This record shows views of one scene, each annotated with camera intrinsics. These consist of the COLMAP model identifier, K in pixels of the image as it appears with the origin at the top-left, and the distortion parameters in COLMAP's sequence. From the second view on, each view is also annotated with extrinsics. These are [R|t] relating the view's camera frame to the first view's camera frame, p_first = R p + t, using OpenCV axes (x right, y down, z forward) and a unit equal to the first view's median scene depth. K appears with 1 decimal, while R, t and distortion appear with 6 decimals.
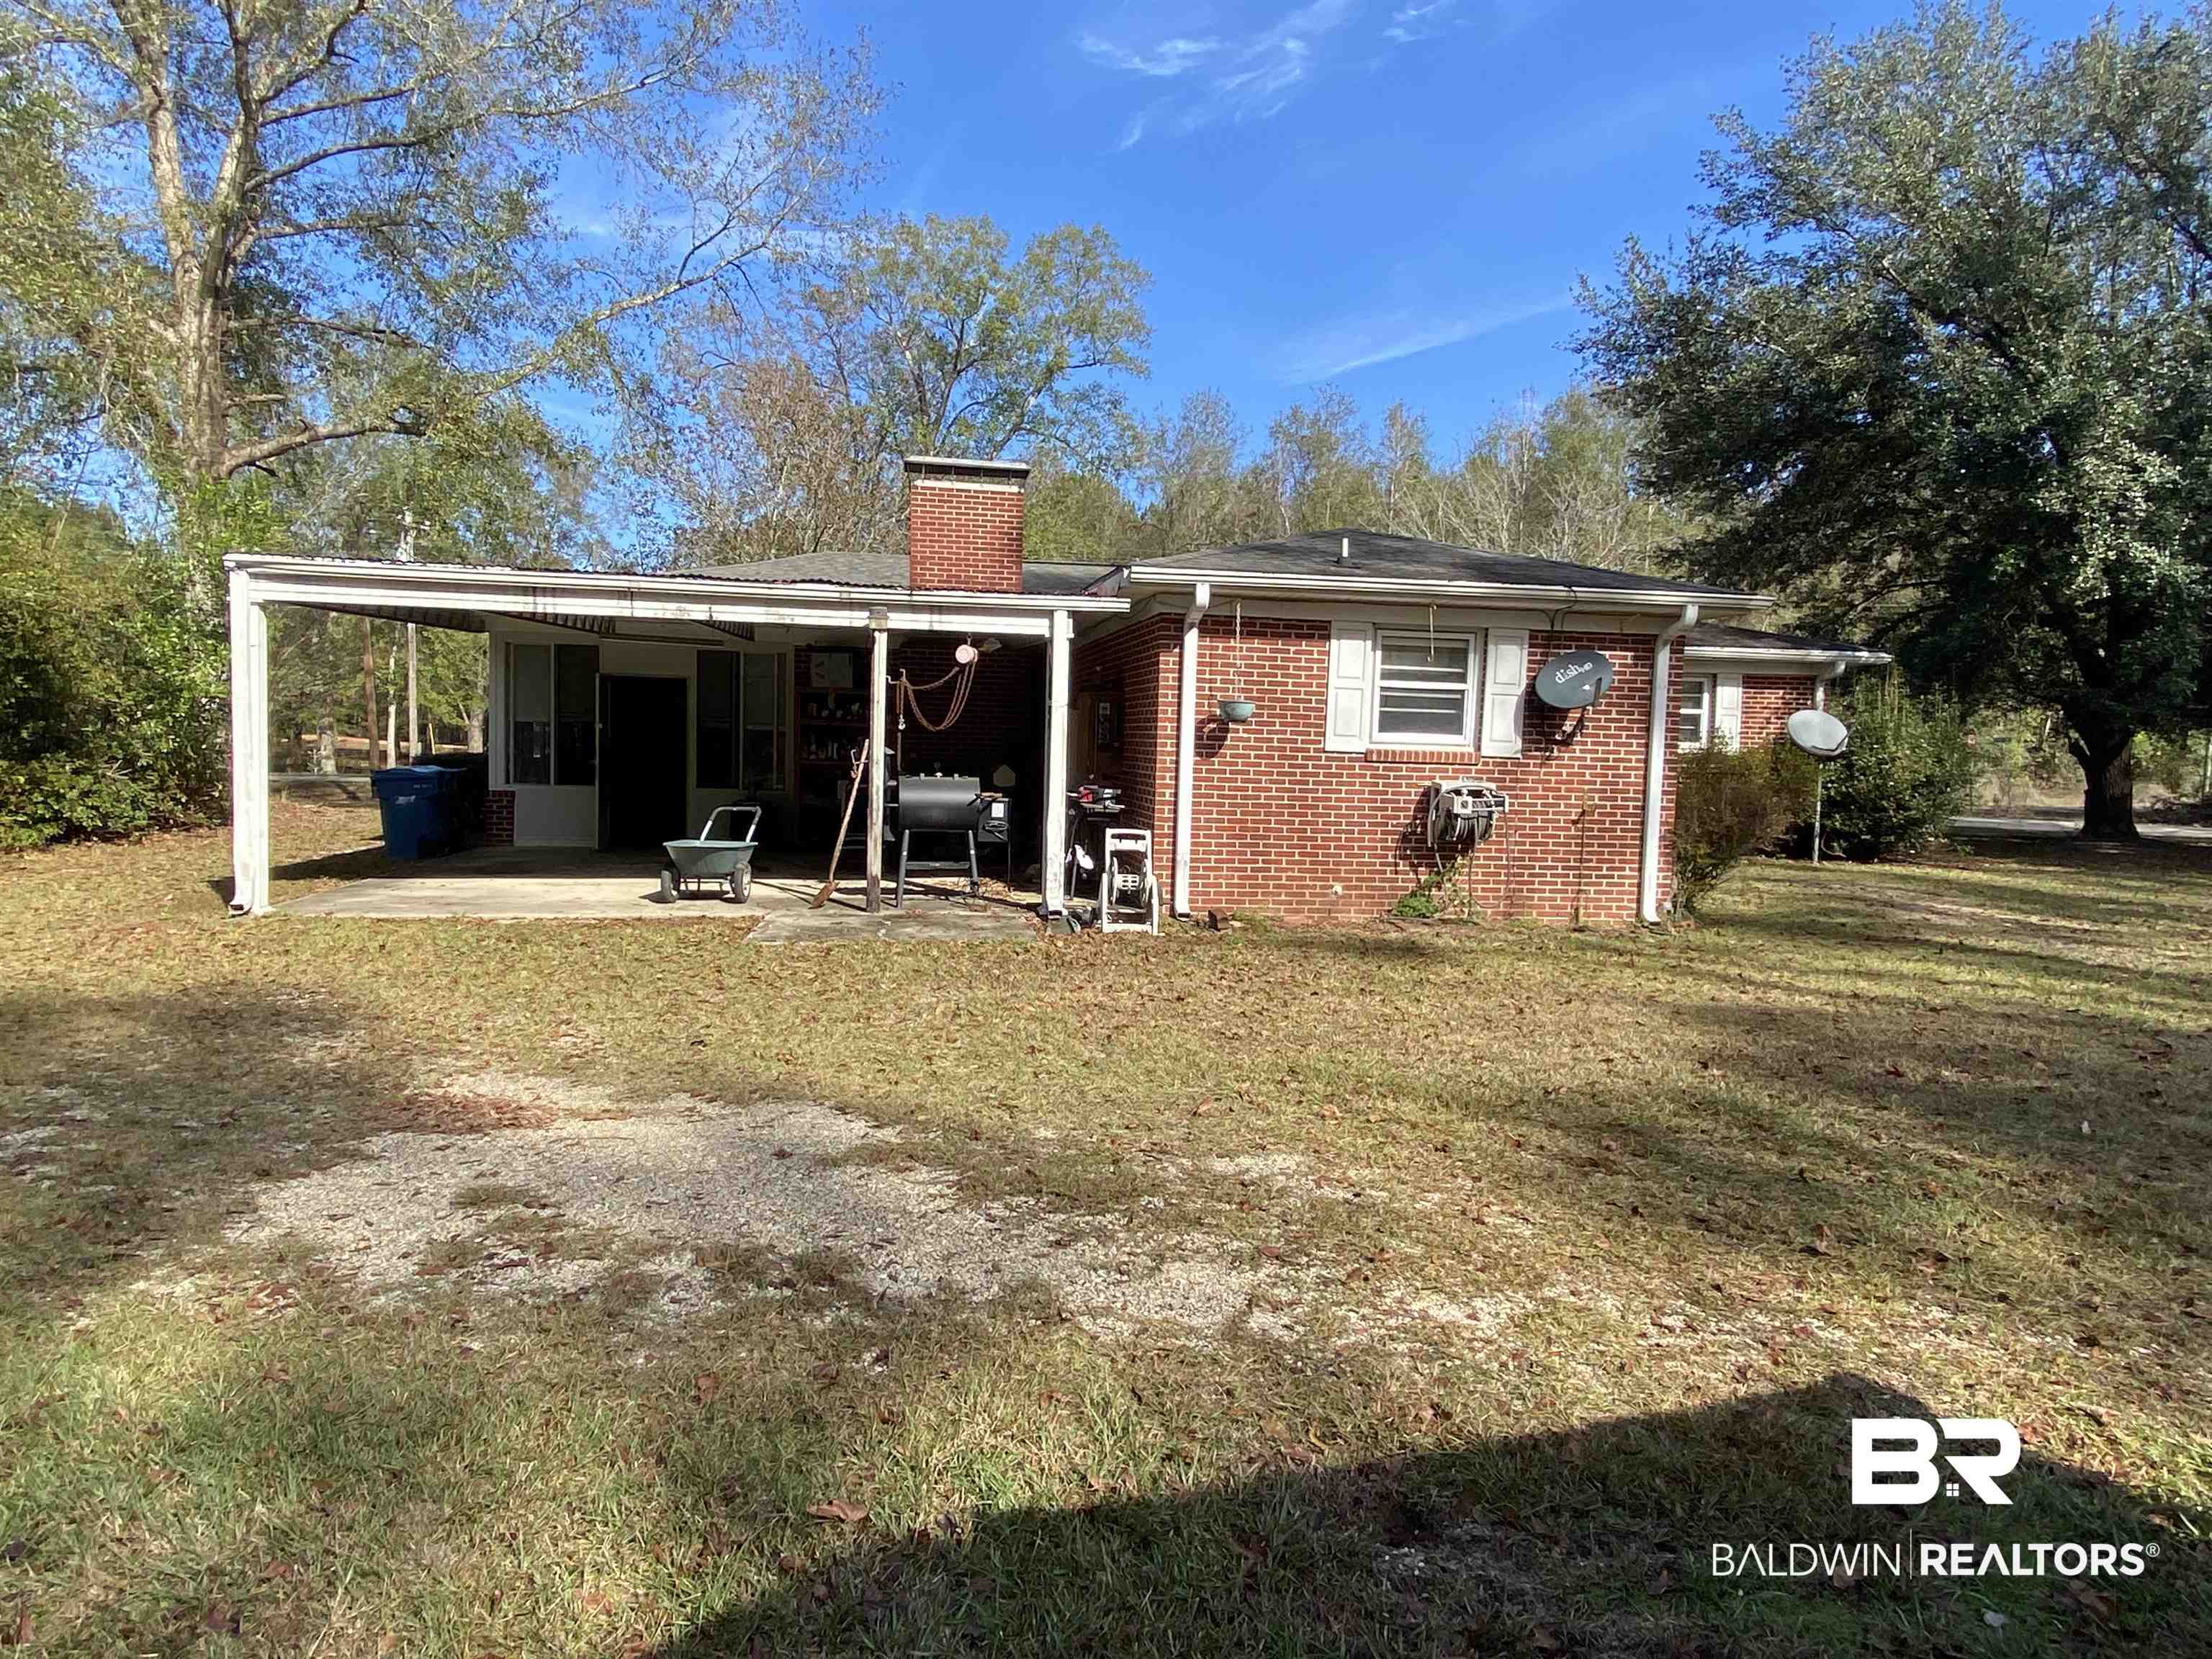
lens RADIAL K [[1408.6, 0, 1095.8], [0, 1408.6, 816.4], [0, 0, 1]] dist [0.028387, -0.020006]
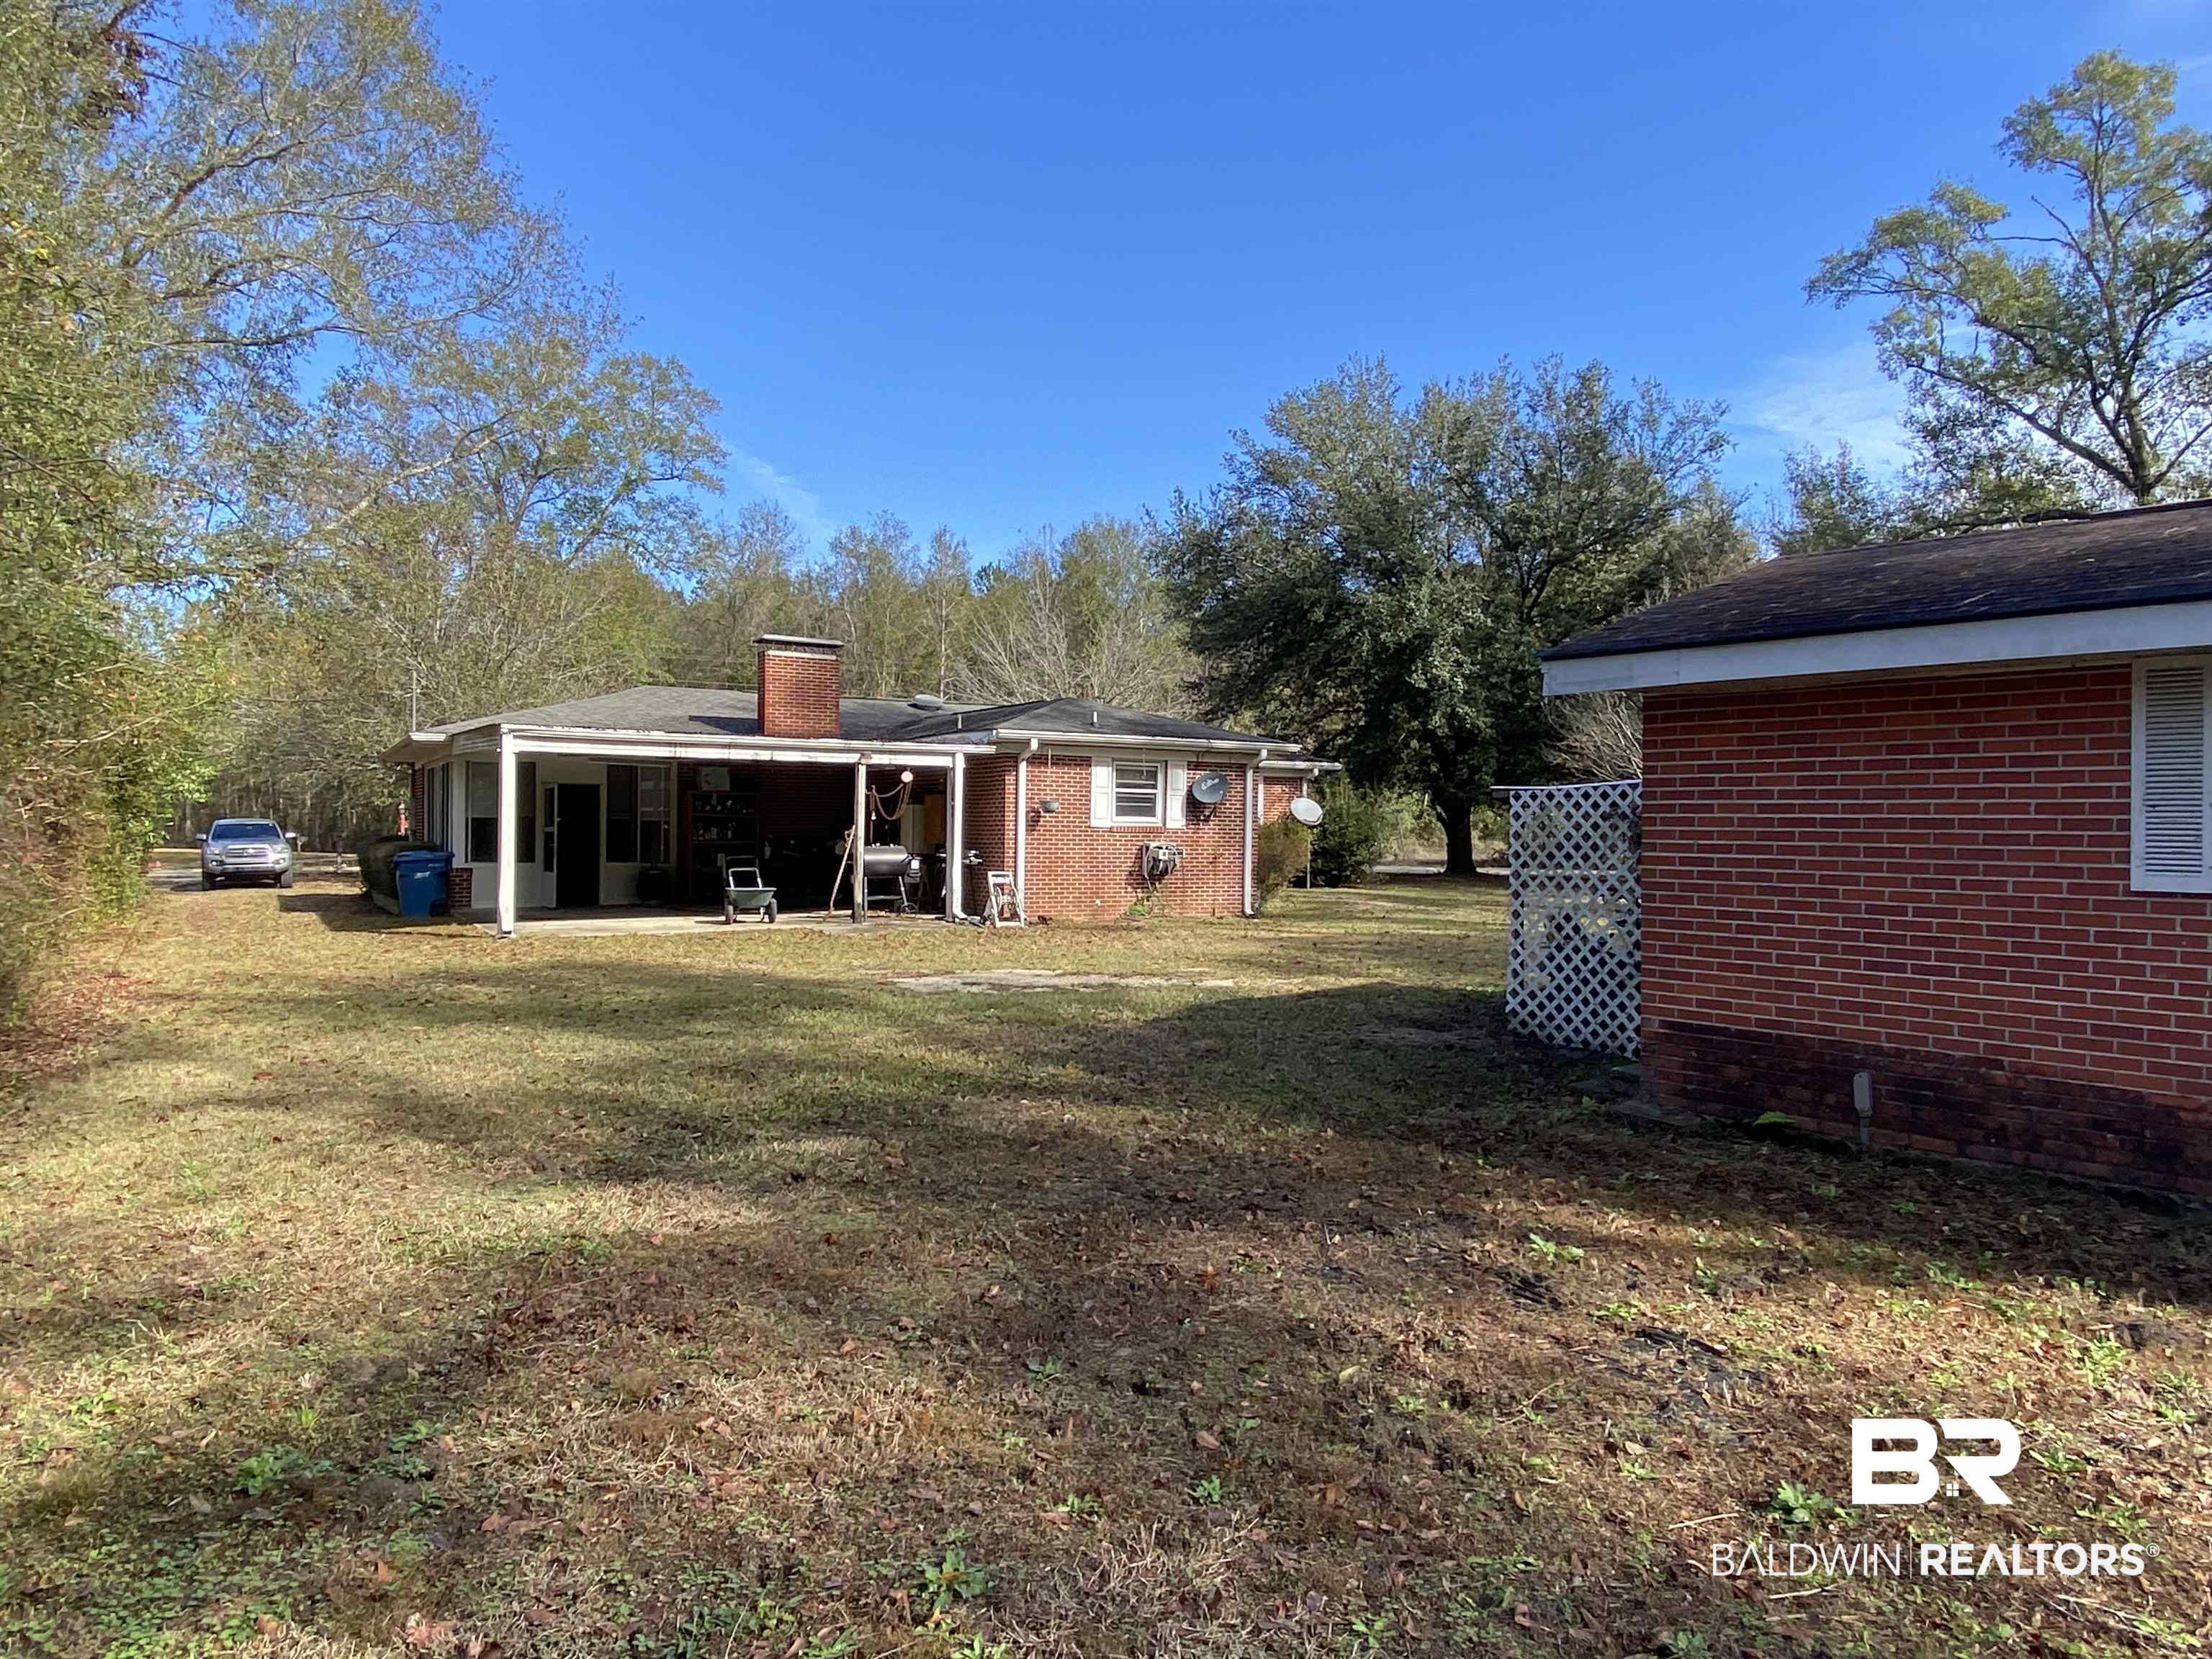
lens RADIAL K [[1408.6, 0, 1110.5], [0, 1408.6, 828.2], [0, 0, 1]] dist [0.028387, -0.020006]
pose [[0.932716, -0.018610, 0.360131, -0.468015], [0.035243, 0.998591, -0.039677, 0.028352], [-0.358885, 0.049699, 0.932058, -0.712244]]
